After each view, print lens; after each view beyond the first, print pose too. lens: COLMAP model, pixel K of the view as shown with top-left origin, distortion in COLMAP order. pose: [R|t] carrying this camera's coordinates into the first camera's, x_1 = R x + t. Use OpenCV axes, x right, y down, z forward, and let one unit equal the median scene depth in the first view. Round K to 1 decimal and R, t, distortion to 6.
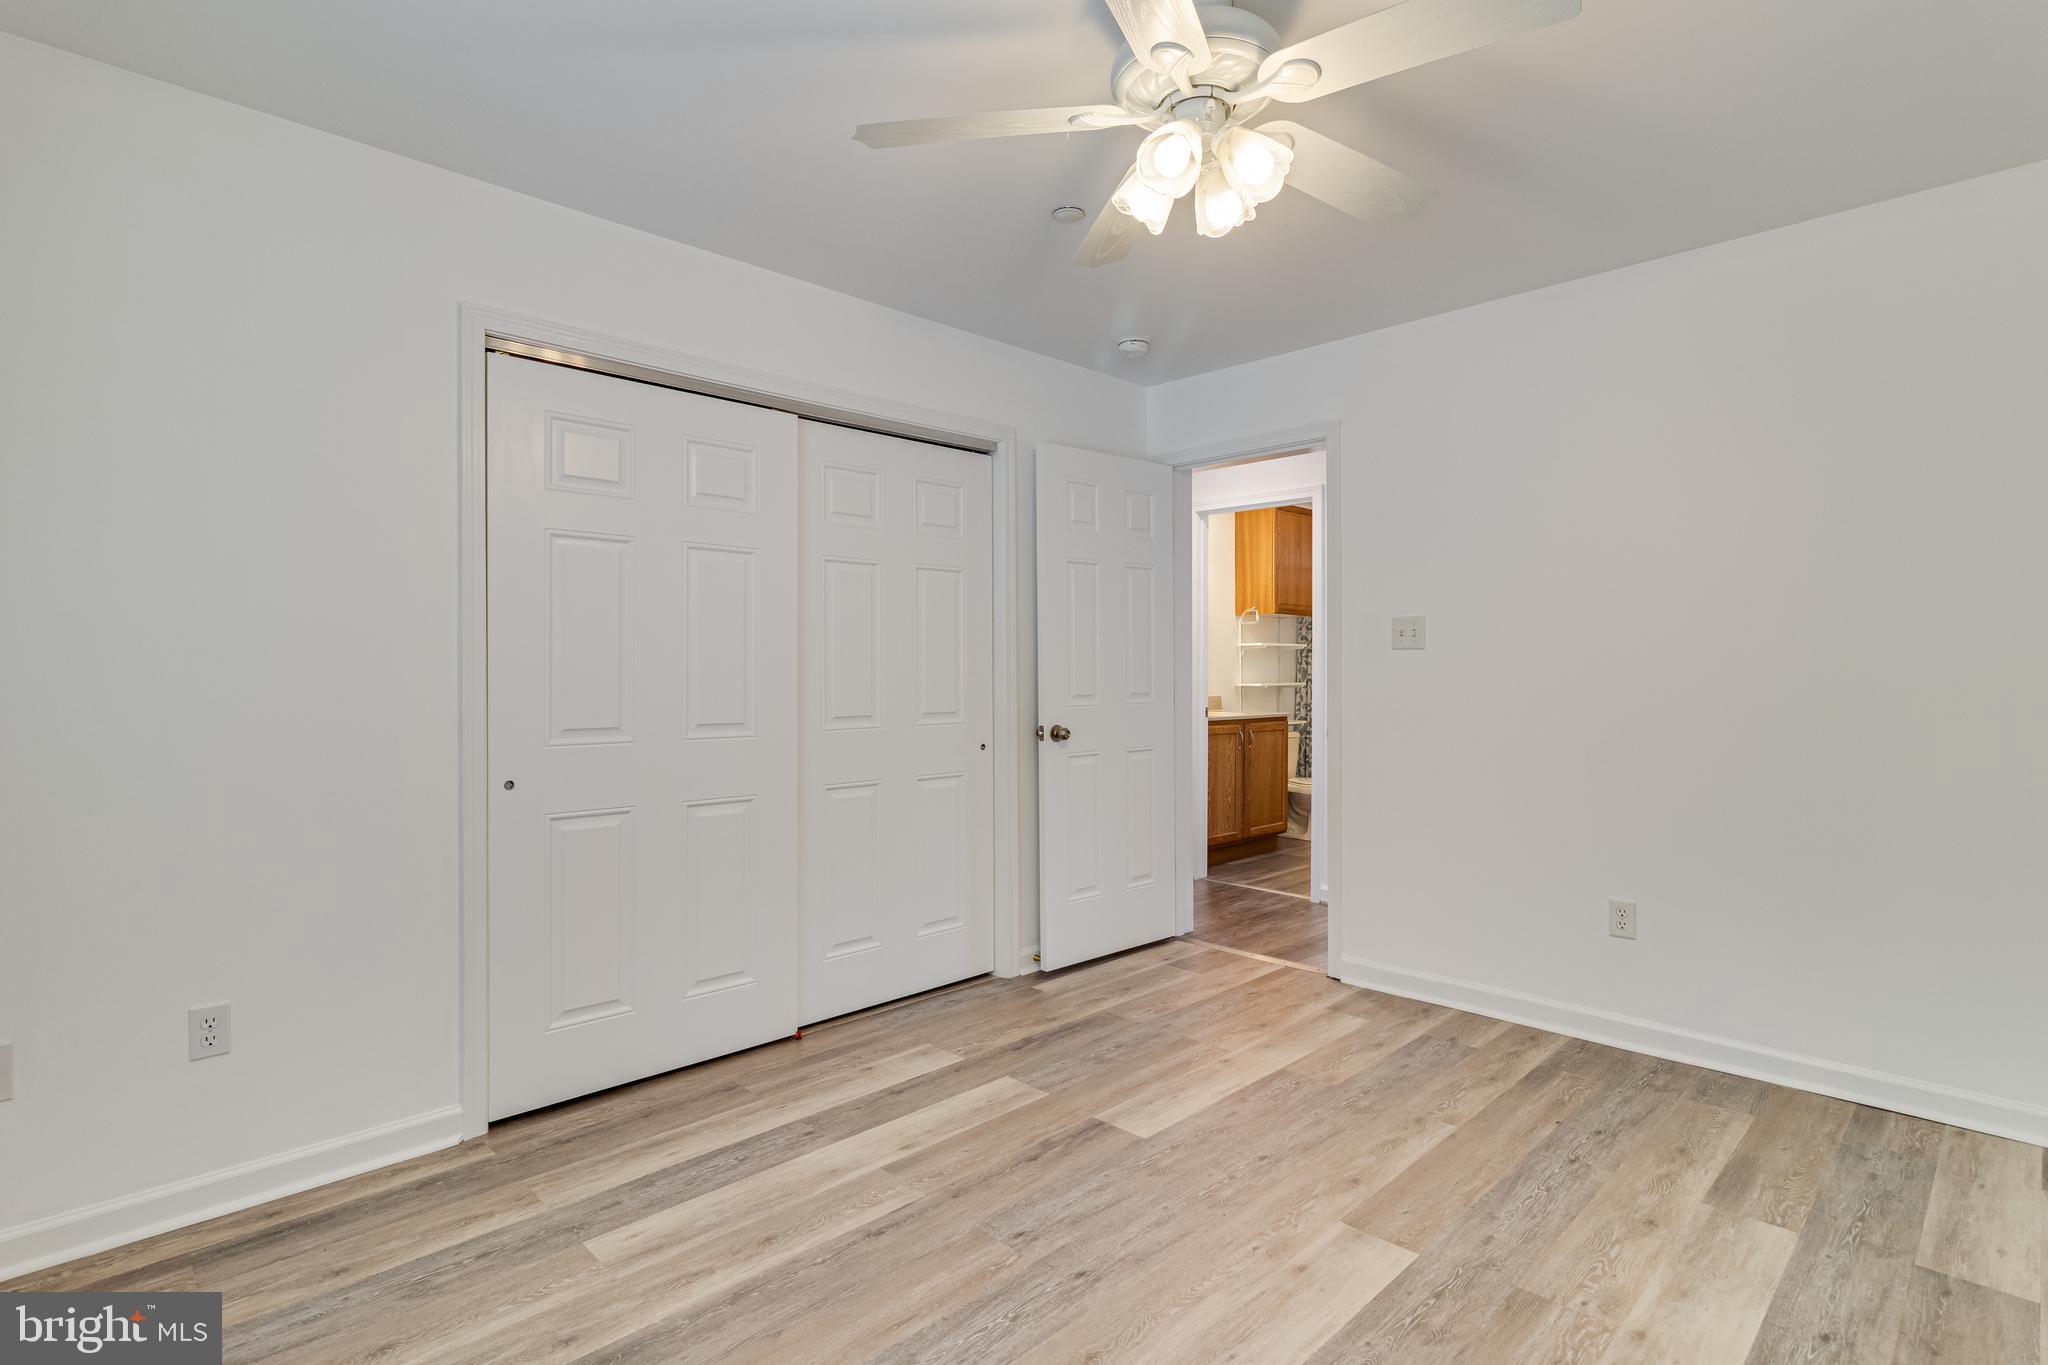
lens RADIAL K [[1012.8, 0, 1031.1], [0, 1012.8, 658.2], [0, 0, 1]] dist [-0.002082, -0.001419]
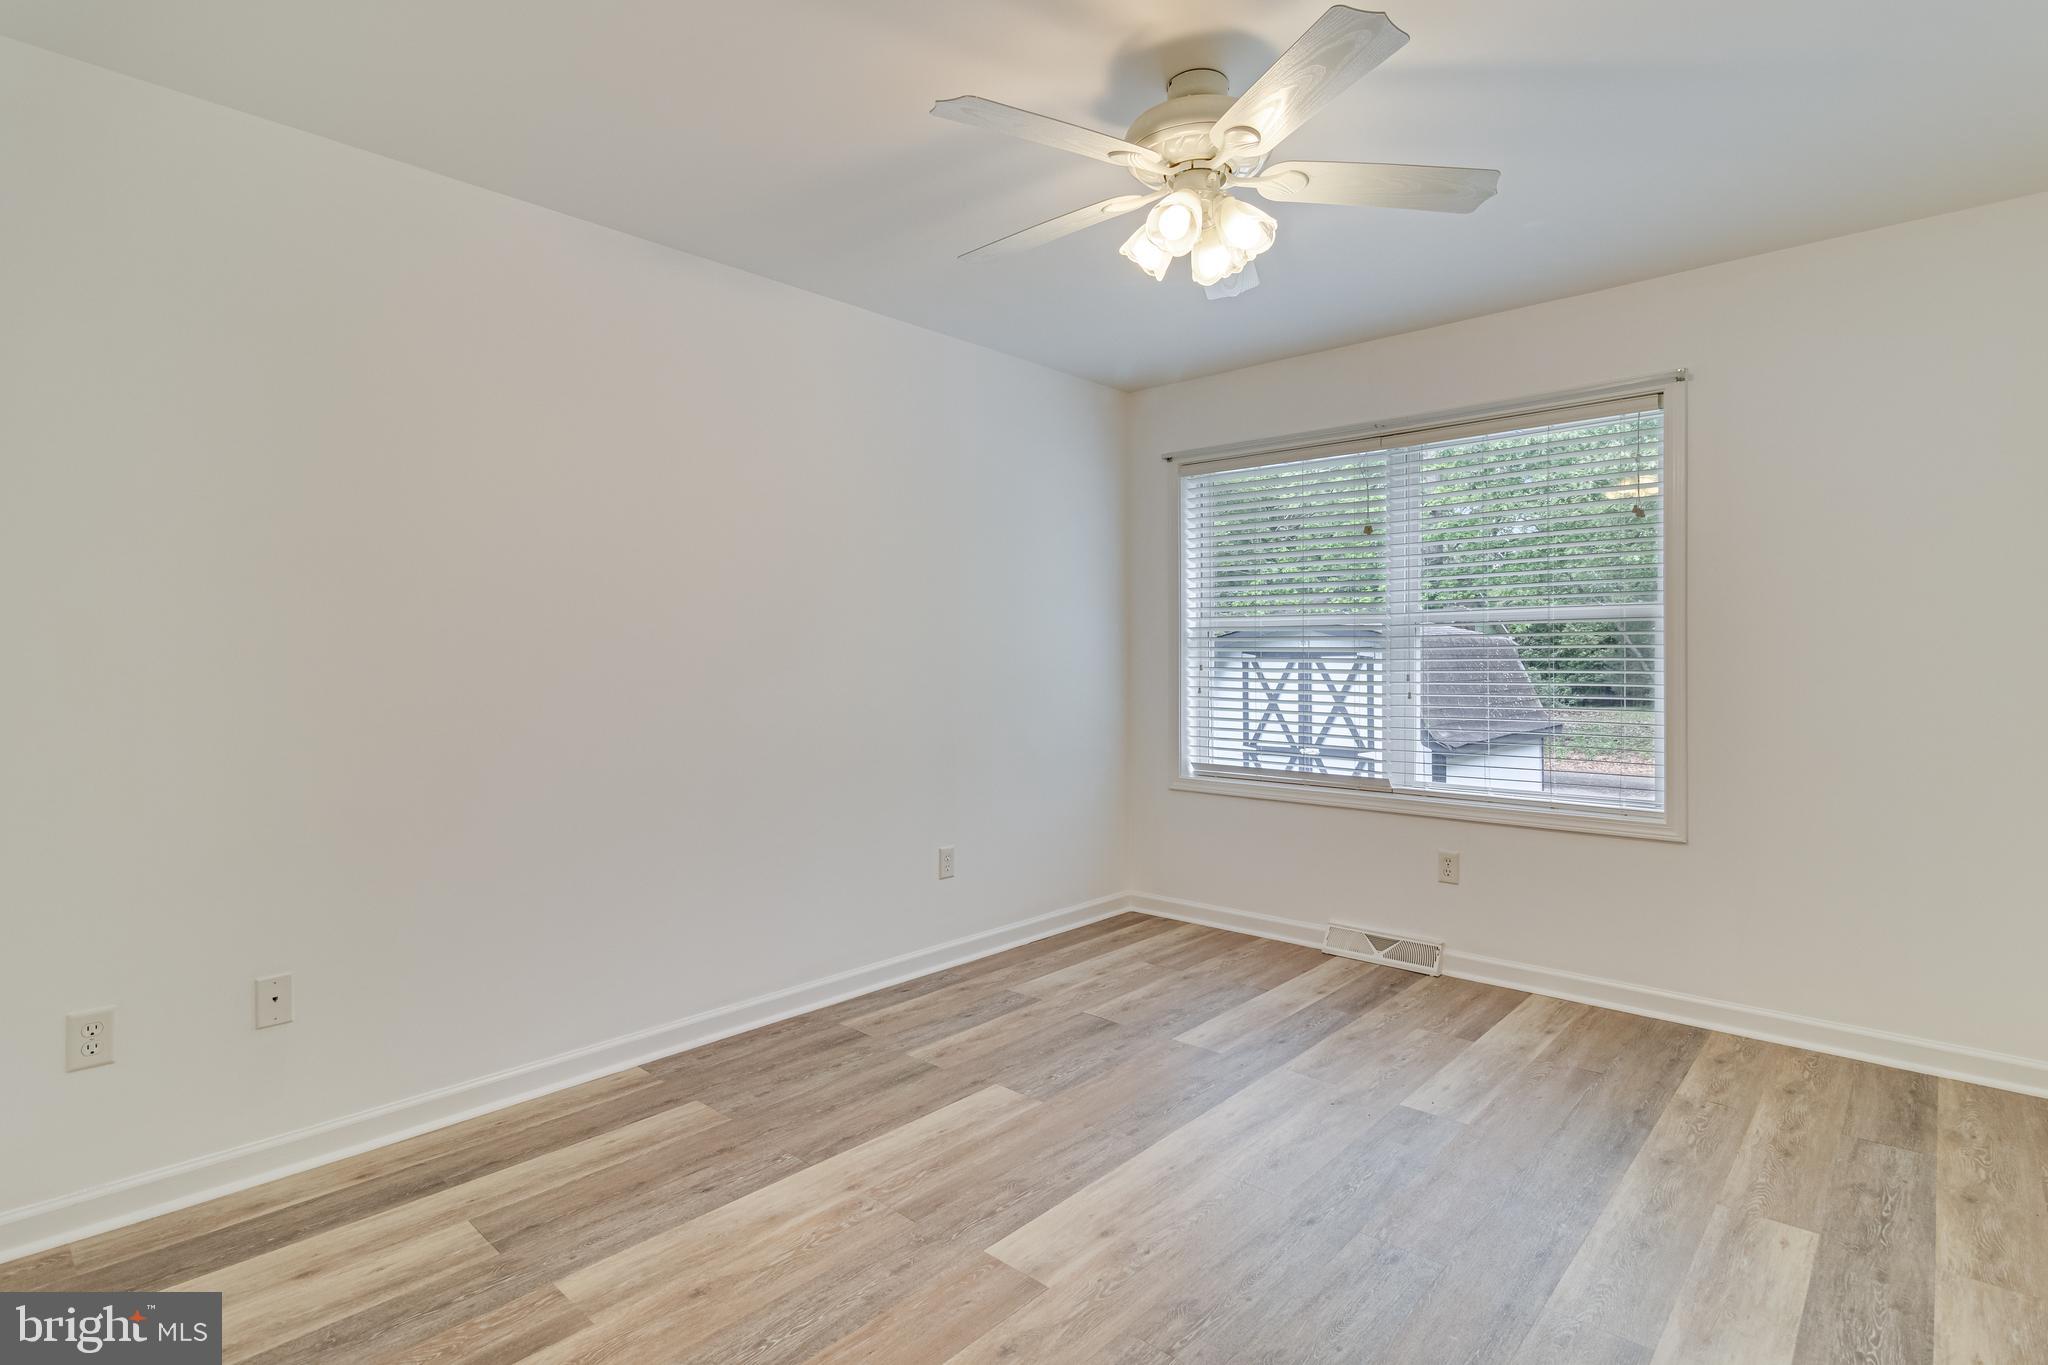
lens RADIAL K [[1012.8, 0, 1031.1], [0, 1012.8, 658.2], [0, 0, 1]] dist [-0.002082, -0.001419]
pose [[-0.998600, 0.005910, -0.052557, 0.381064], [0.006191, 0.999967, -0.005195, 0.013052], [0.052525, -0.005513, -0.998604, 1.971040]]
